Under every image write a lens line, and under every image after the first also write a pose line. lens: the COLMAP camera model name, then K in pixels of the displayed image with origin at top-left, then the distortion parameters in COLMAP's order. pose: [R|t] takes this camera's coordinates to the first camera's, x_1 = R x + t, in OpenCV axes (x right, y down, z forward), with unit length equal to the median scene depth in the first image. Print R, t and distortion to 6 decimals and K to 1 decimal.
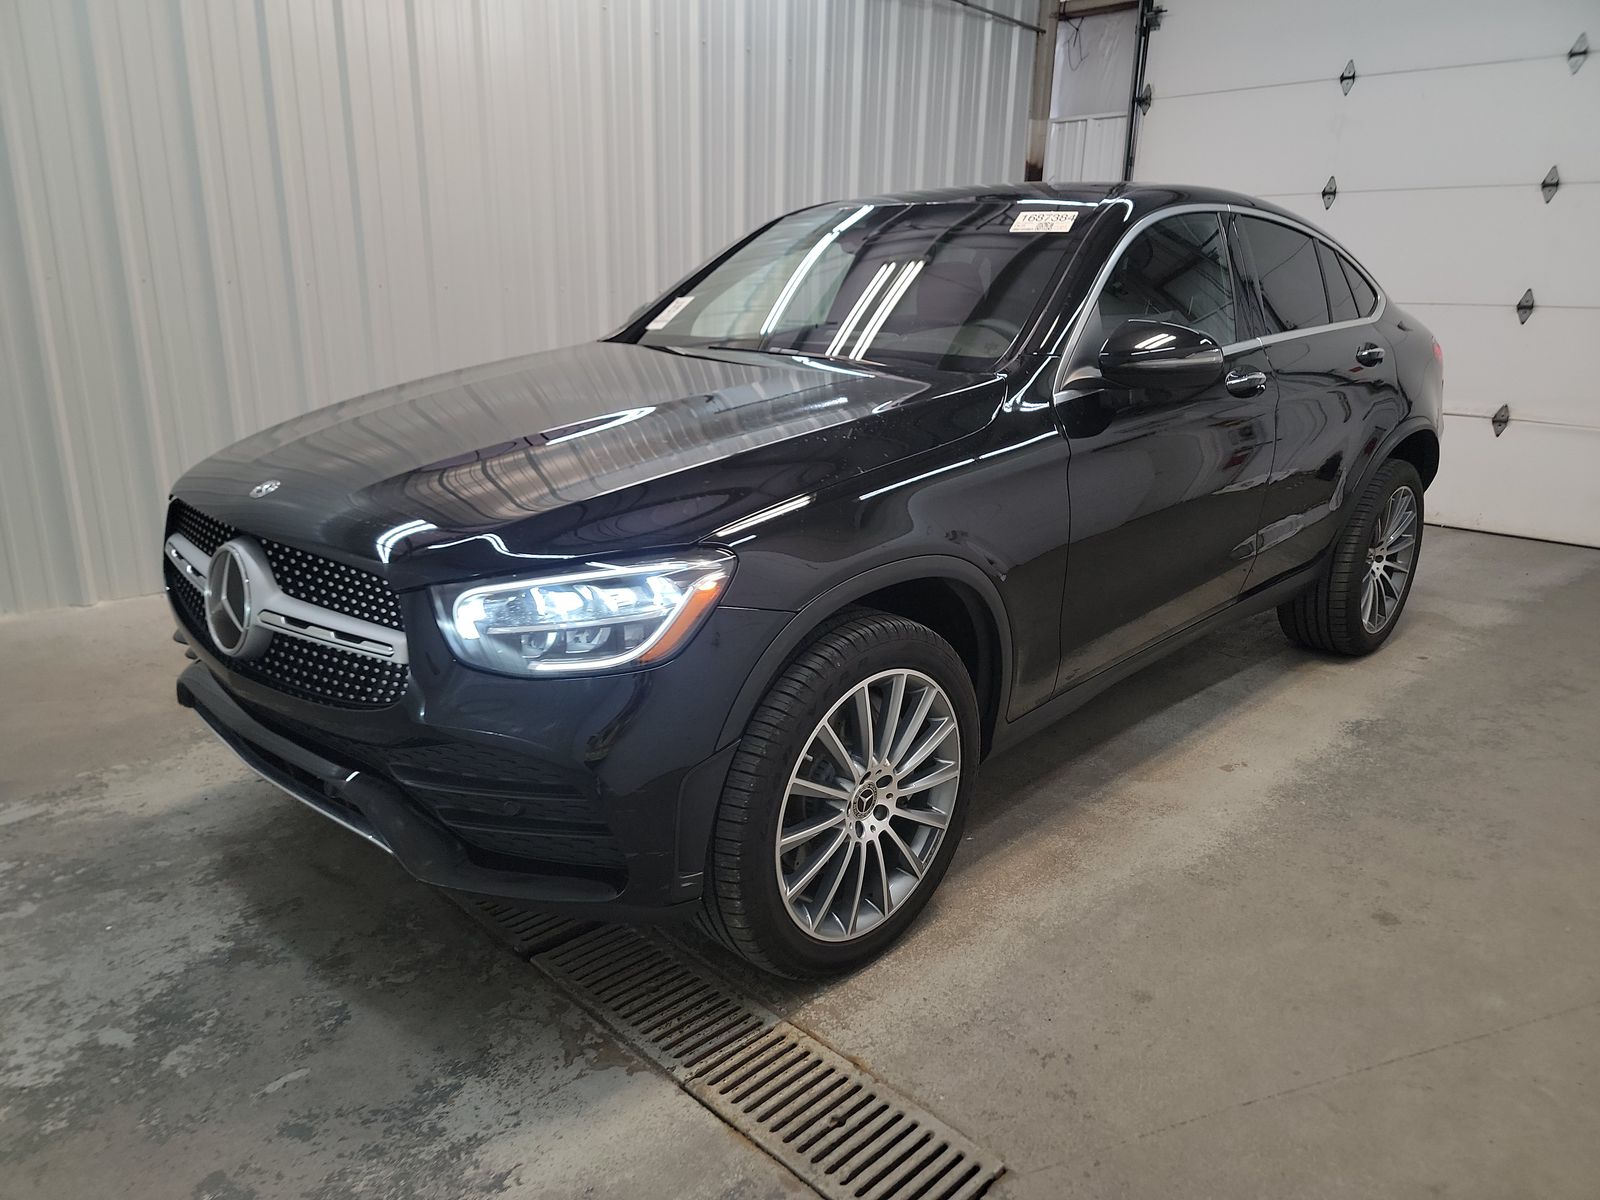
lens RADIAL K [[1122.3, 0, 802.4], [0, 1122.3, 624.0], [0, 0, 1]] dist [0.077321, -0.065271]
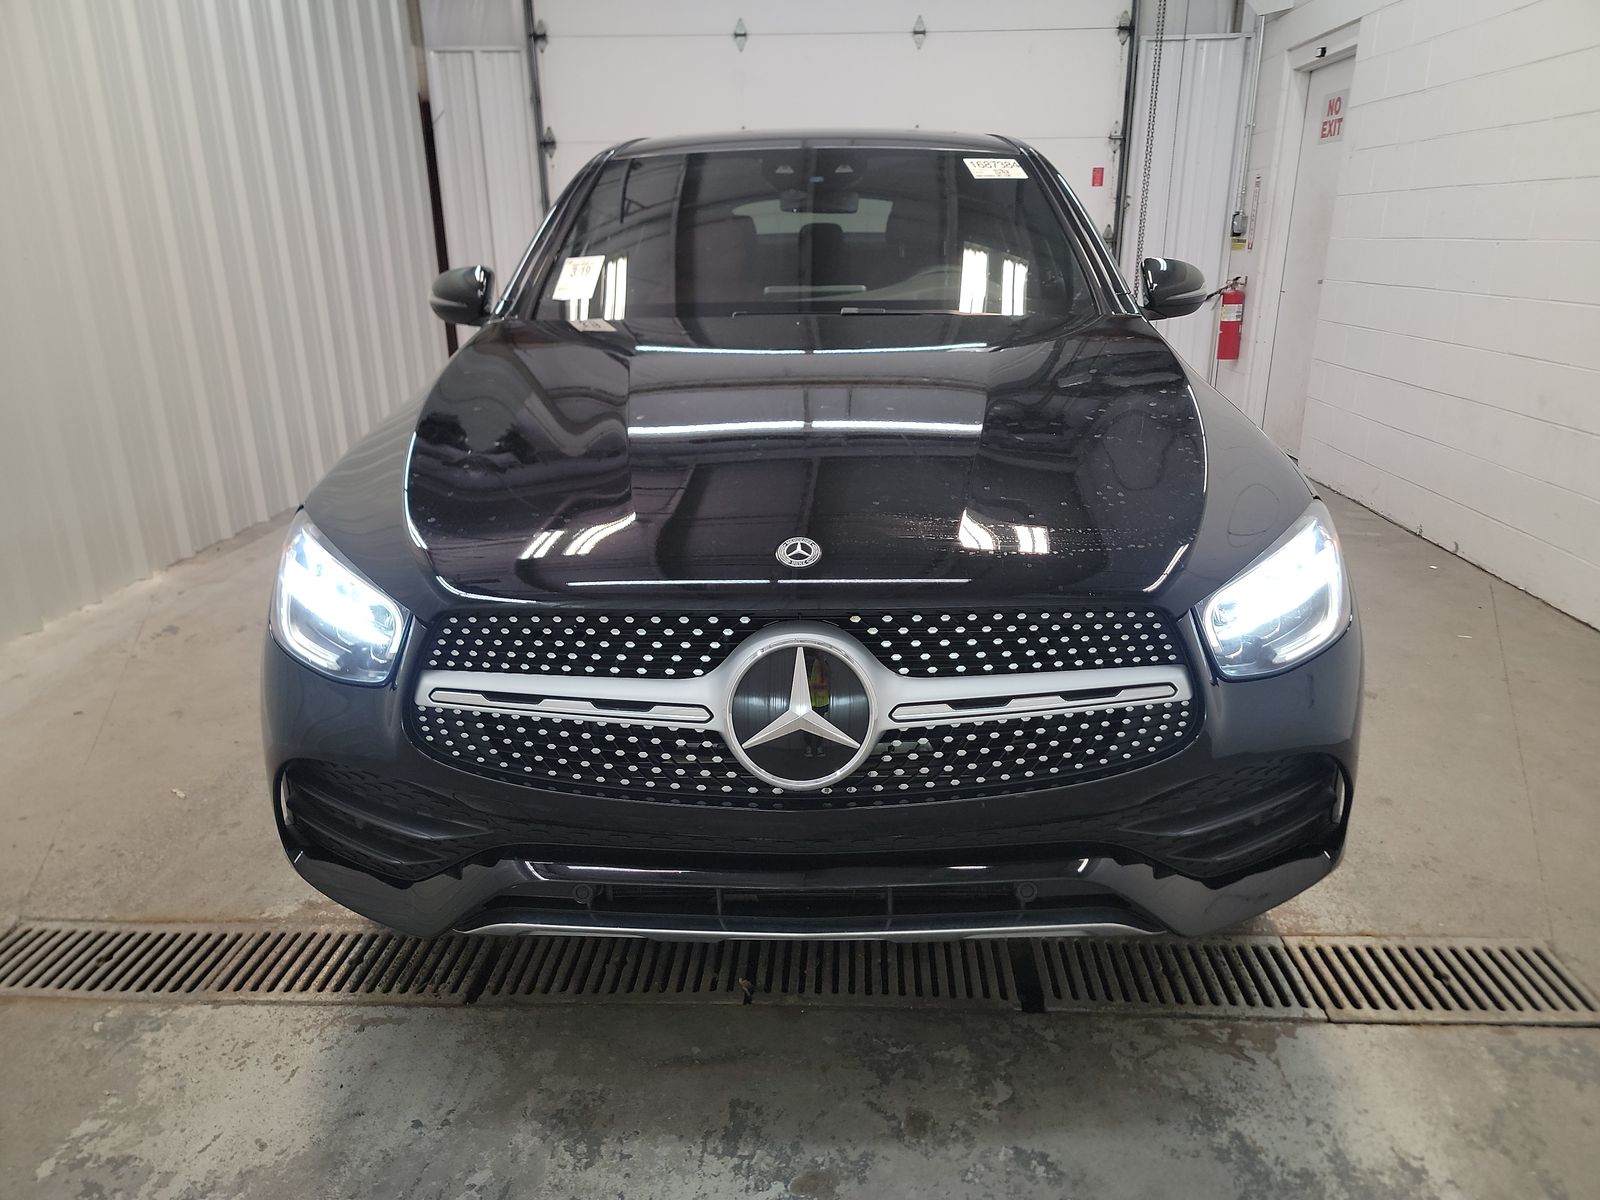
lens RADIAL K [[1122.3, 0, 802.4], [0, 1122.3, 624.0], [0, 0, 1]] dist [0.077321, -0.065271]
pose [[0.726446, -0.252175, 0.639283, -0.983298], [0.222721, 0.966425, 0.128134, -0.173625], [-0.650132, 0.049299, 0.758221, 0.487703]]
